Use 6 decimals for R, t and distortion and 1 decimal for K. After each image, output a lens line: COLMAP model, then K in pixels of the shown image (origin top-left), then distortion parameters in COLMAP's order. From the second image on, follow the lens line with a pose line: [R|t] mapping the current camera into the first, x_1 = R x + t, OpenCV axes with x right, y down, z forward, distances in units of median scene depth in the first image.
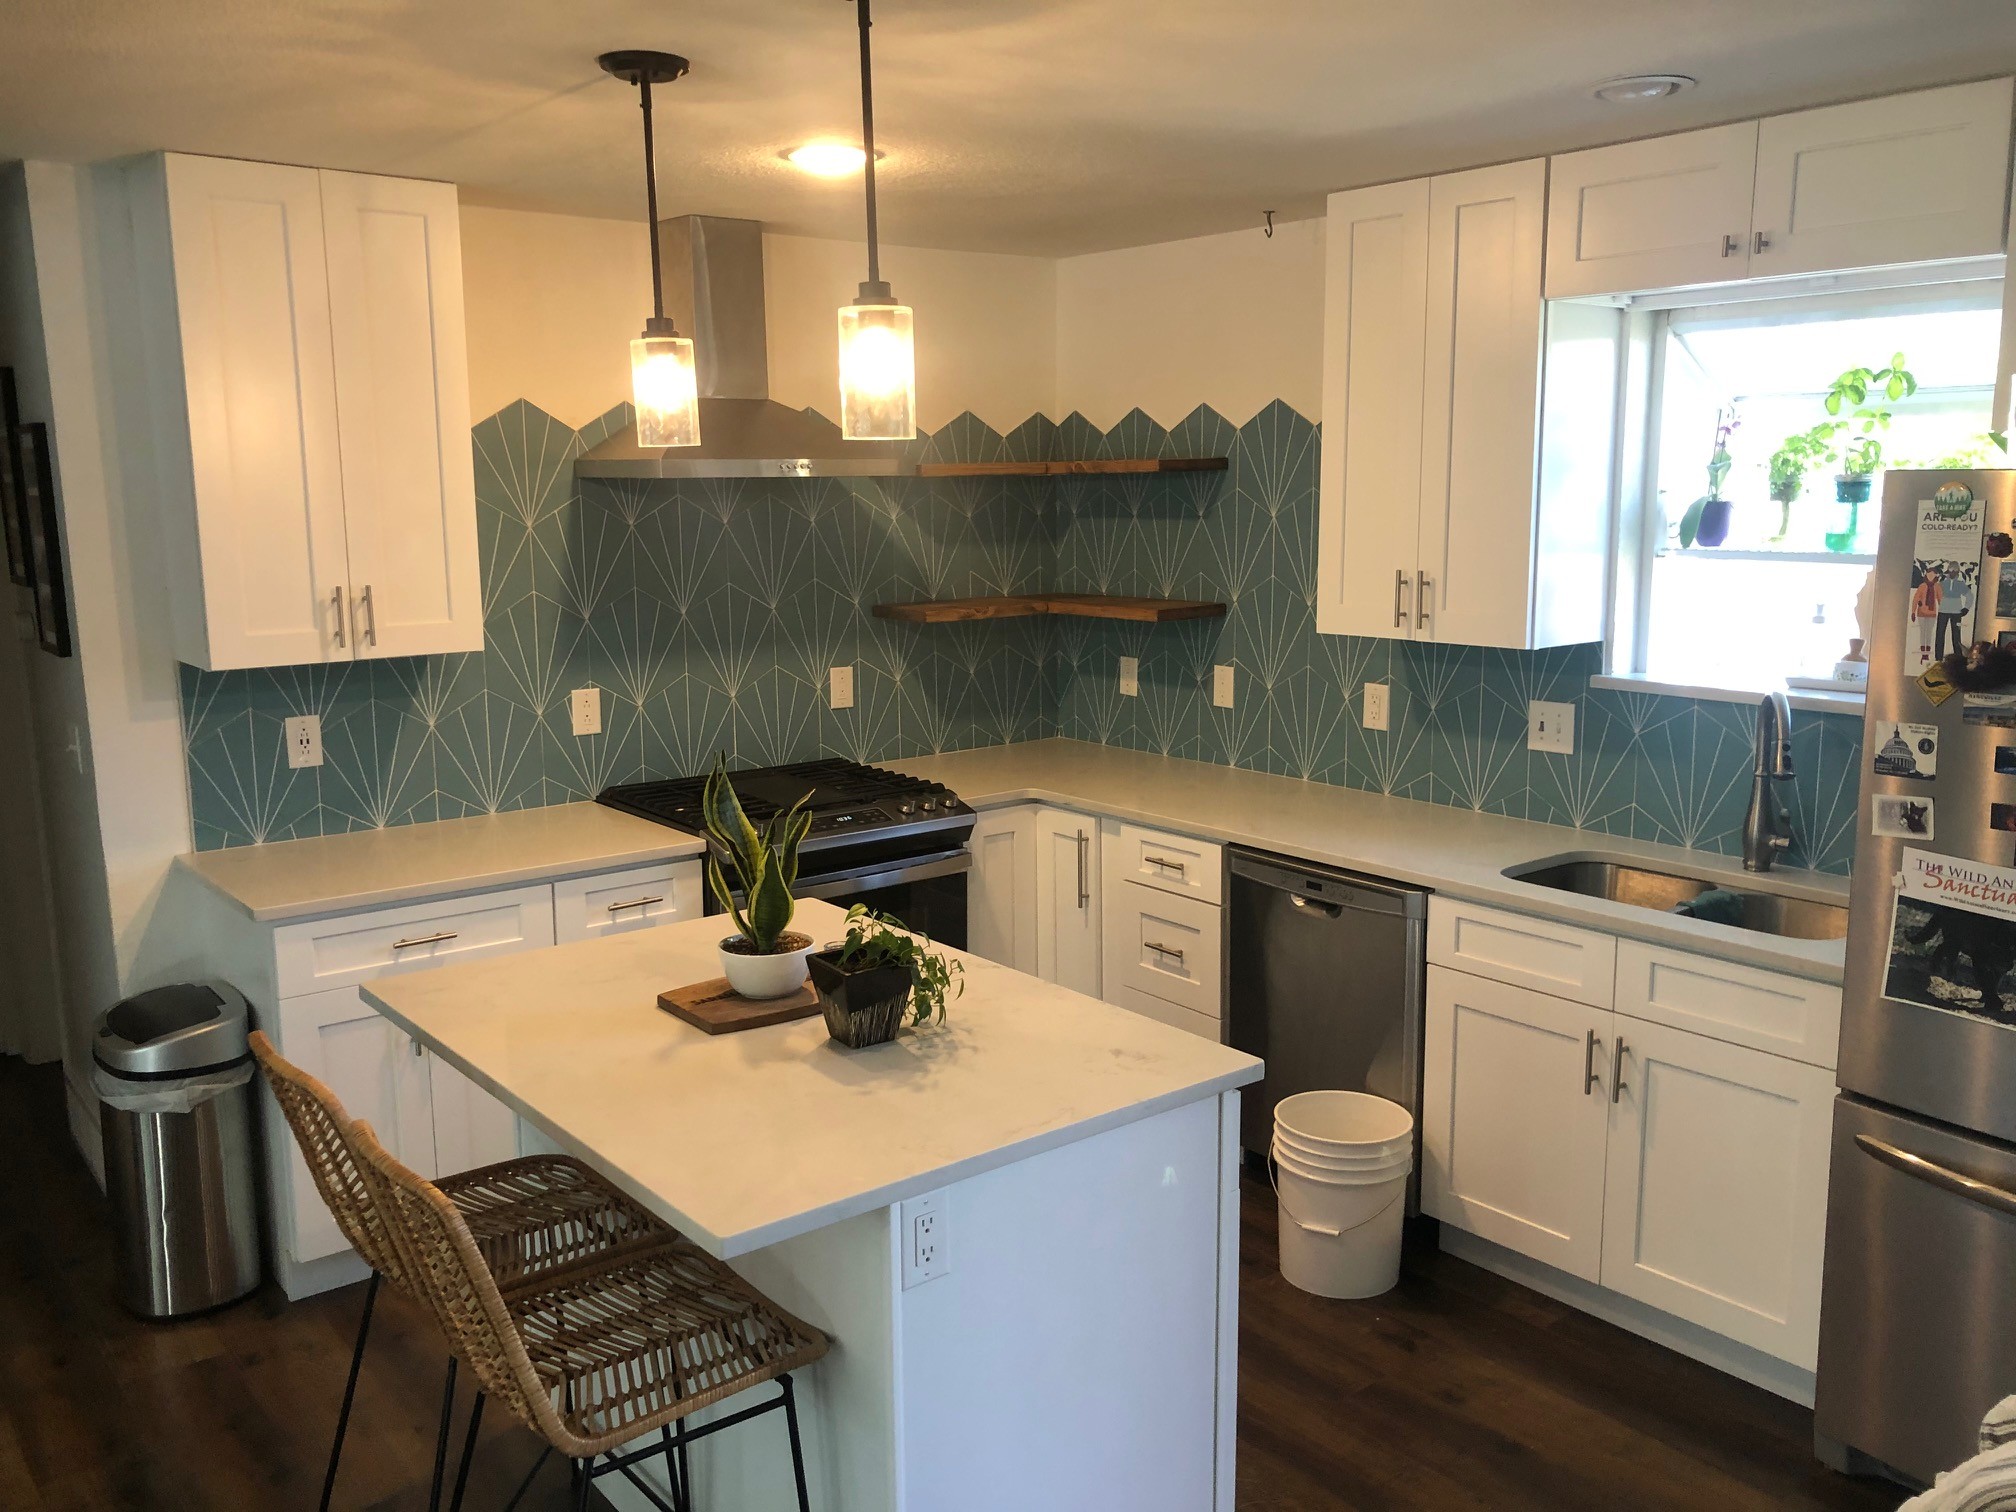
lens RADIAL K [[1667.8, 0, 1008.5], [0, 1667.8, 731.0], [0, 0, 1]] dist [0.029637, -0.000329]
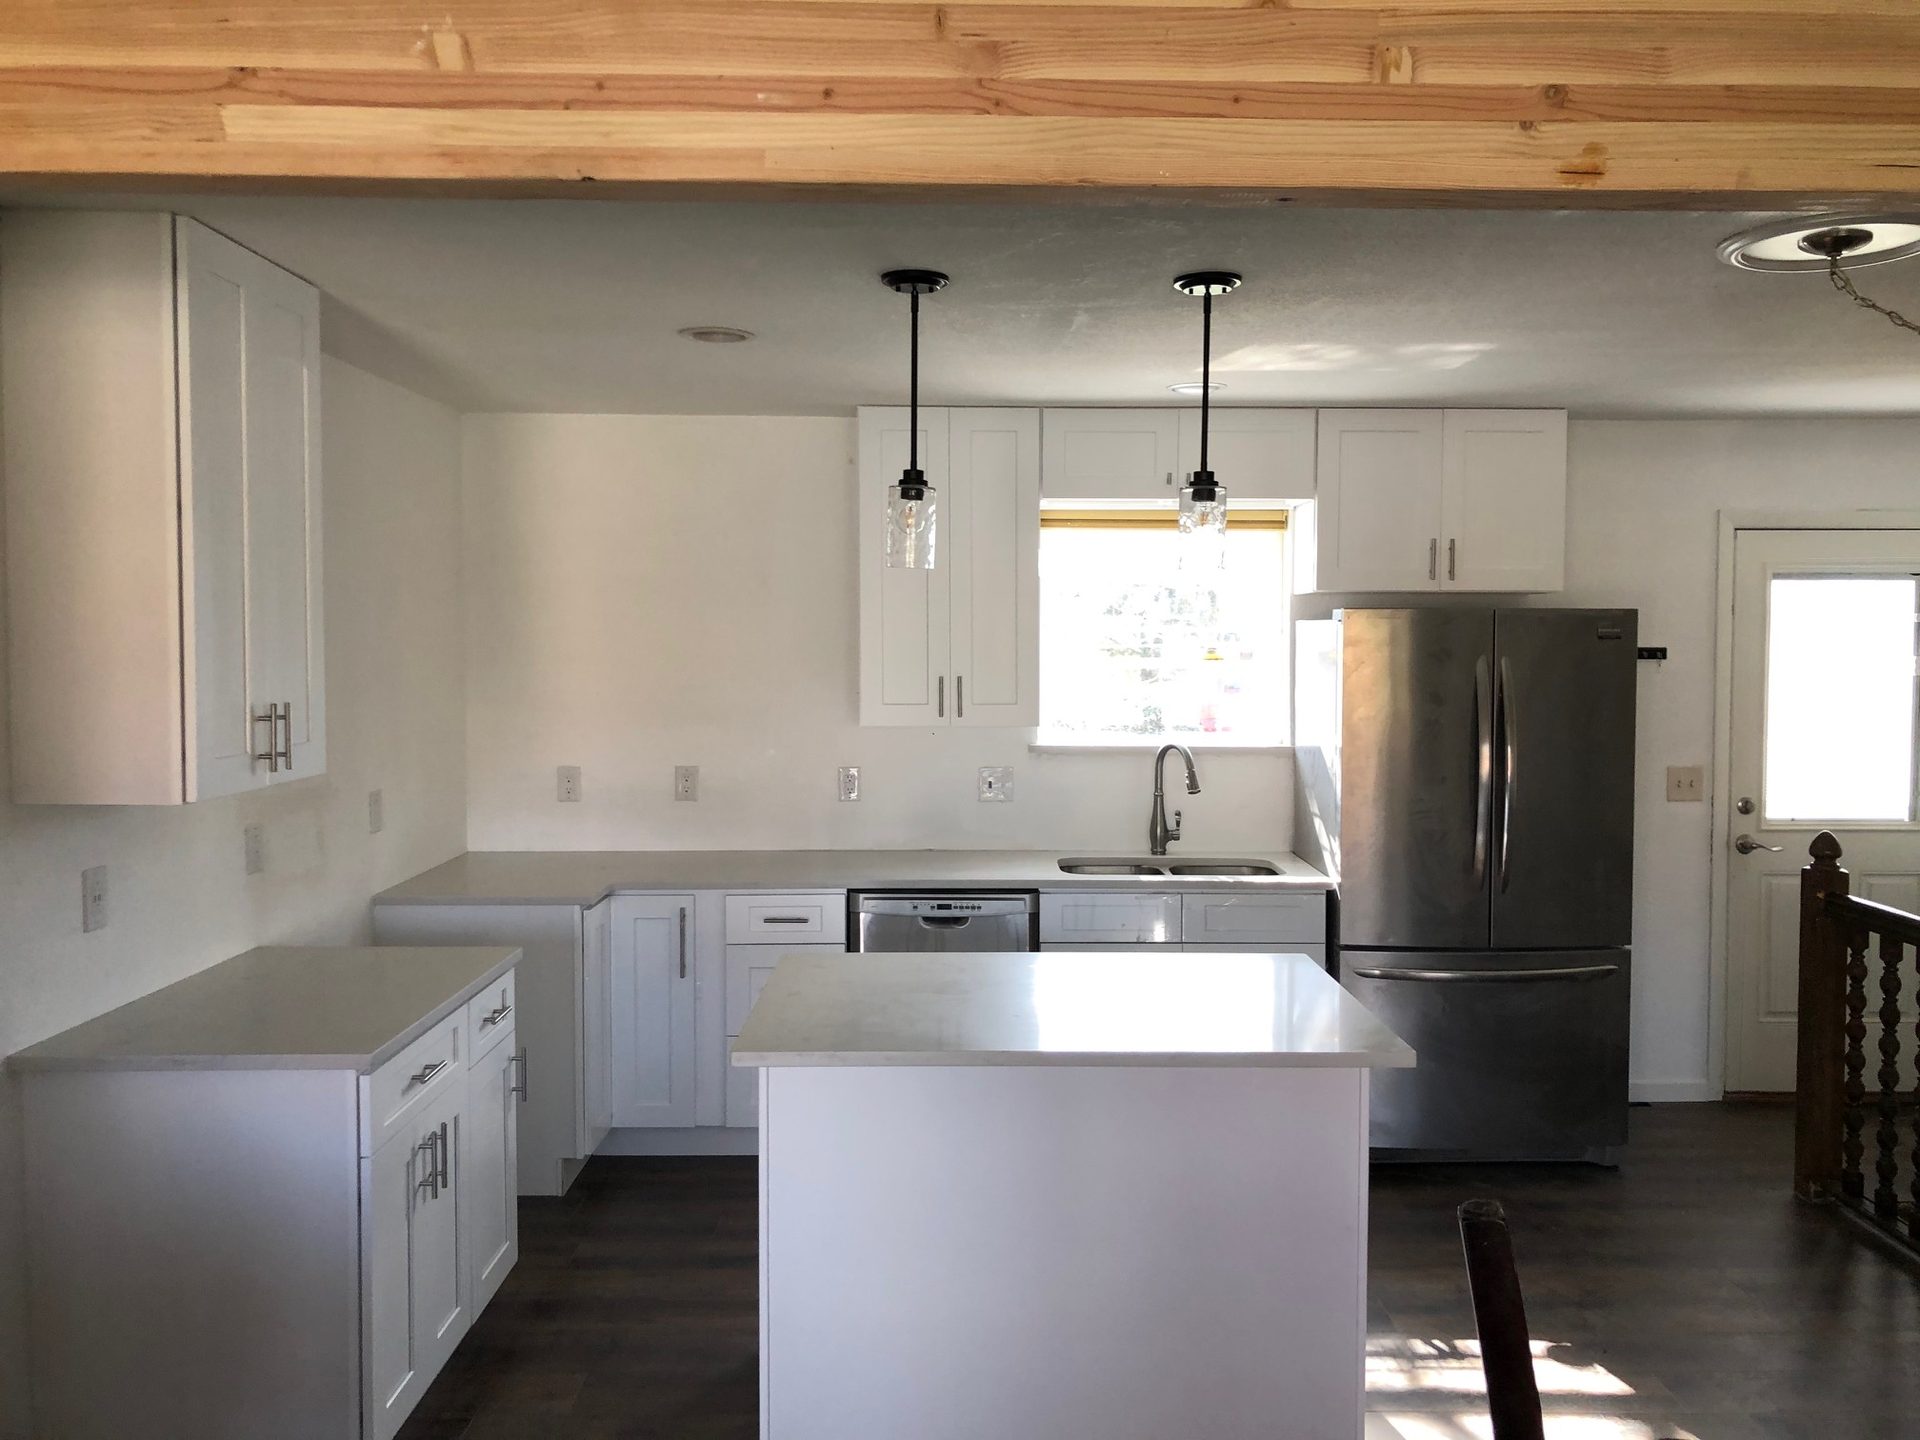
lens RADIAL K [[1566.6, 0, 963.8], [0, 1566.6, 684.9], [0, 0, 1]] dist [0.072433, -0.083507]
pose [[0.610628, -0.014569, 0.791784, -0.883515], [0.113638, 0.991095, -0.069402, 0.004821], [-0.783722, 0.132356, 0.606846, 0.205847]]
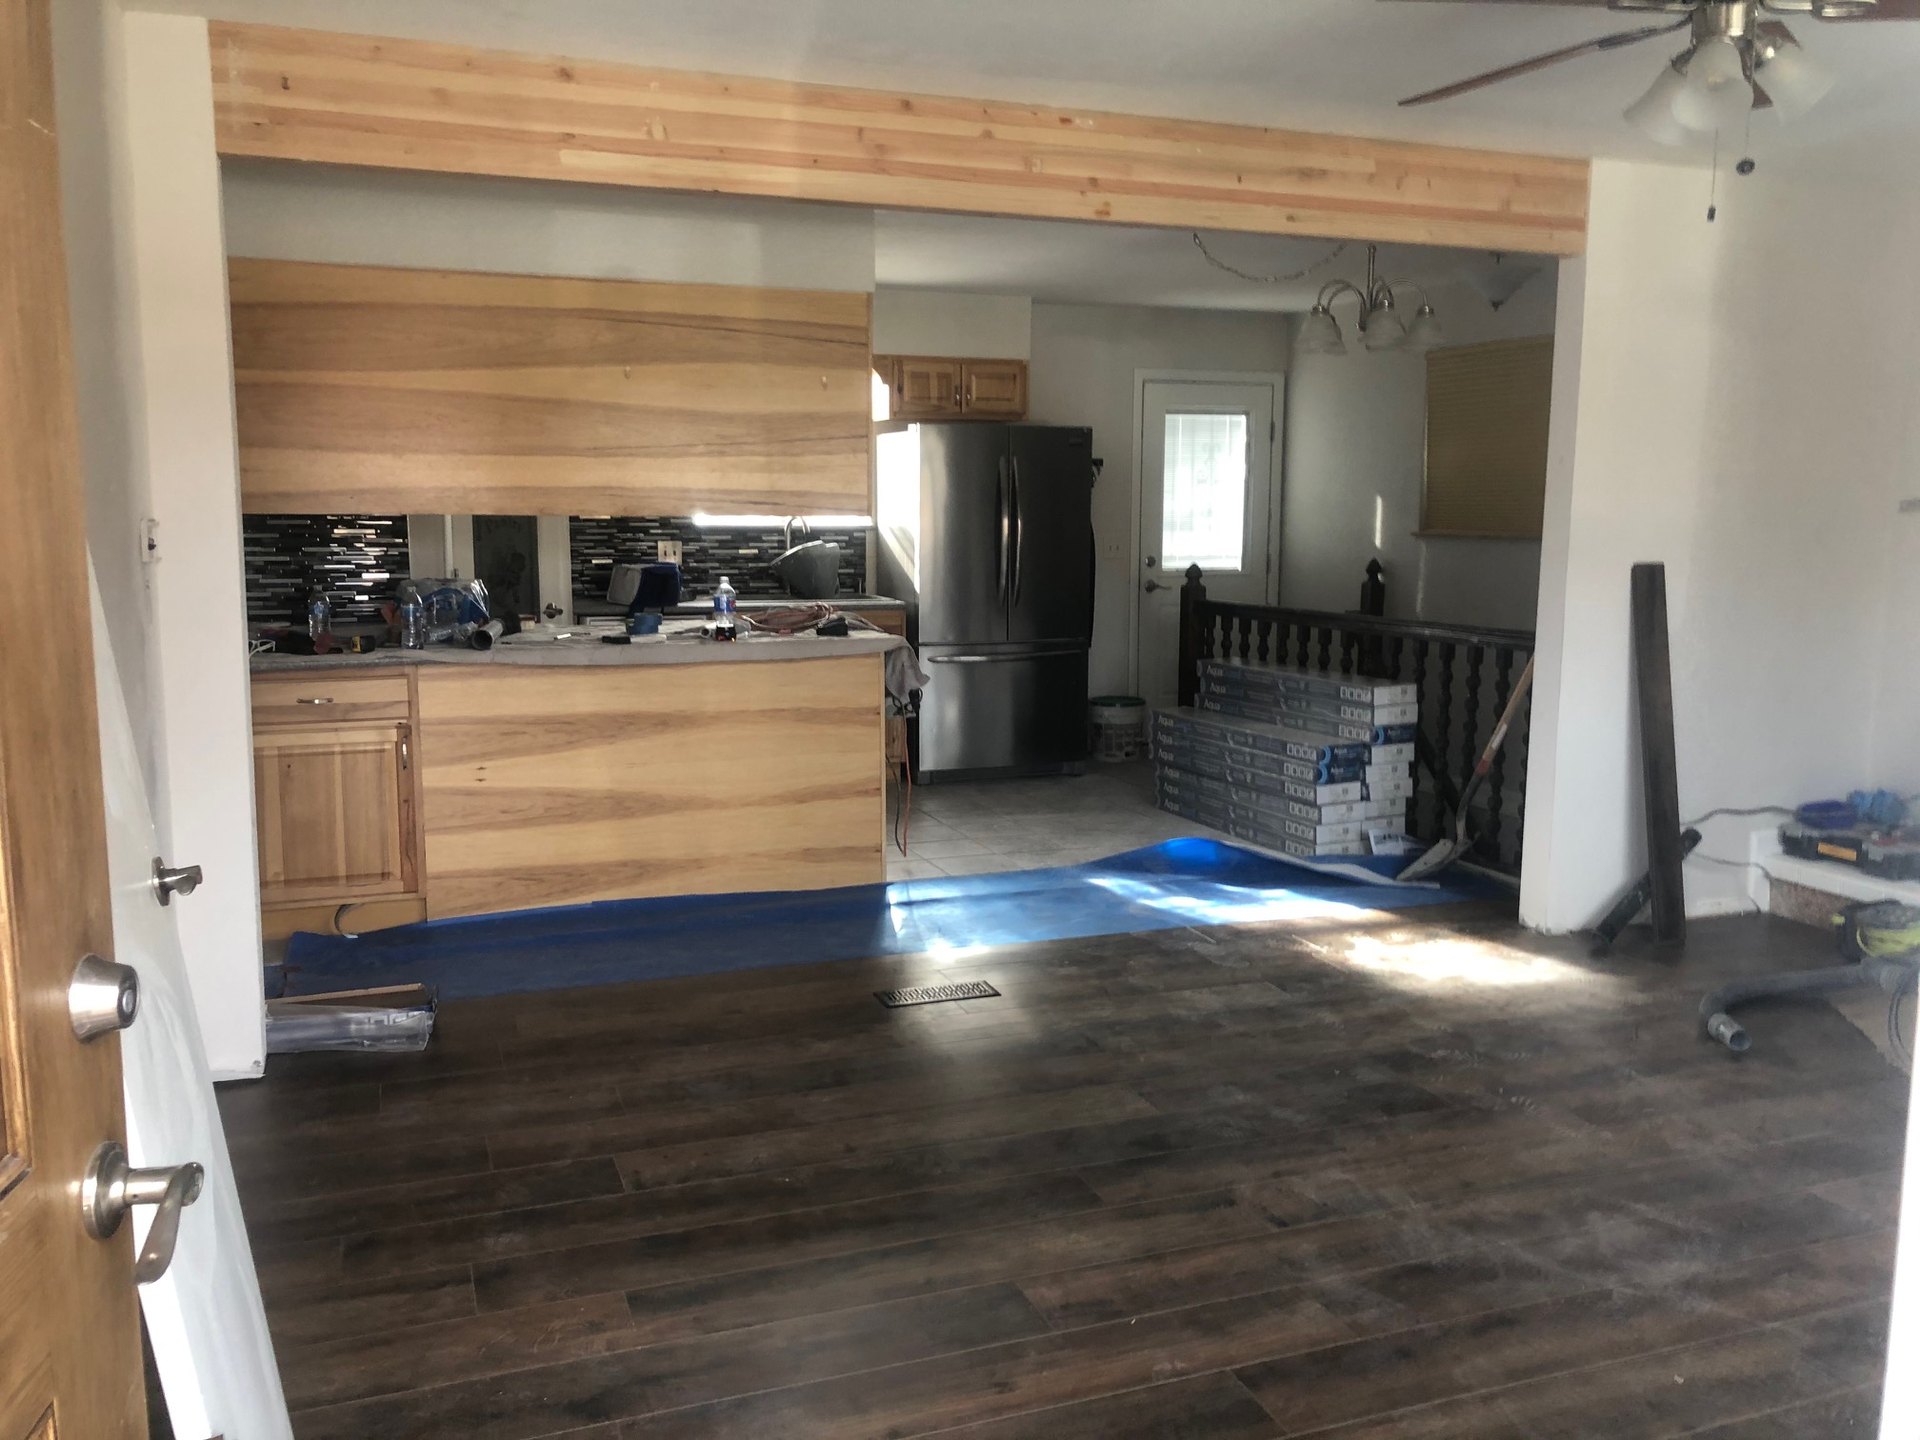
lens RADIAL K [[1588.4, 0, 960.5], [0, 1588.4, 696.2], [0, 0, 1]] dist [0.029637, -0.000329]
pose [[0.304881, -0.104883, 0.946598, -1.626532], [0.143465, 0.987634, 0.063223, 0.113016], [-0.941523, 0.116528, 0.316158, 0.088274]]
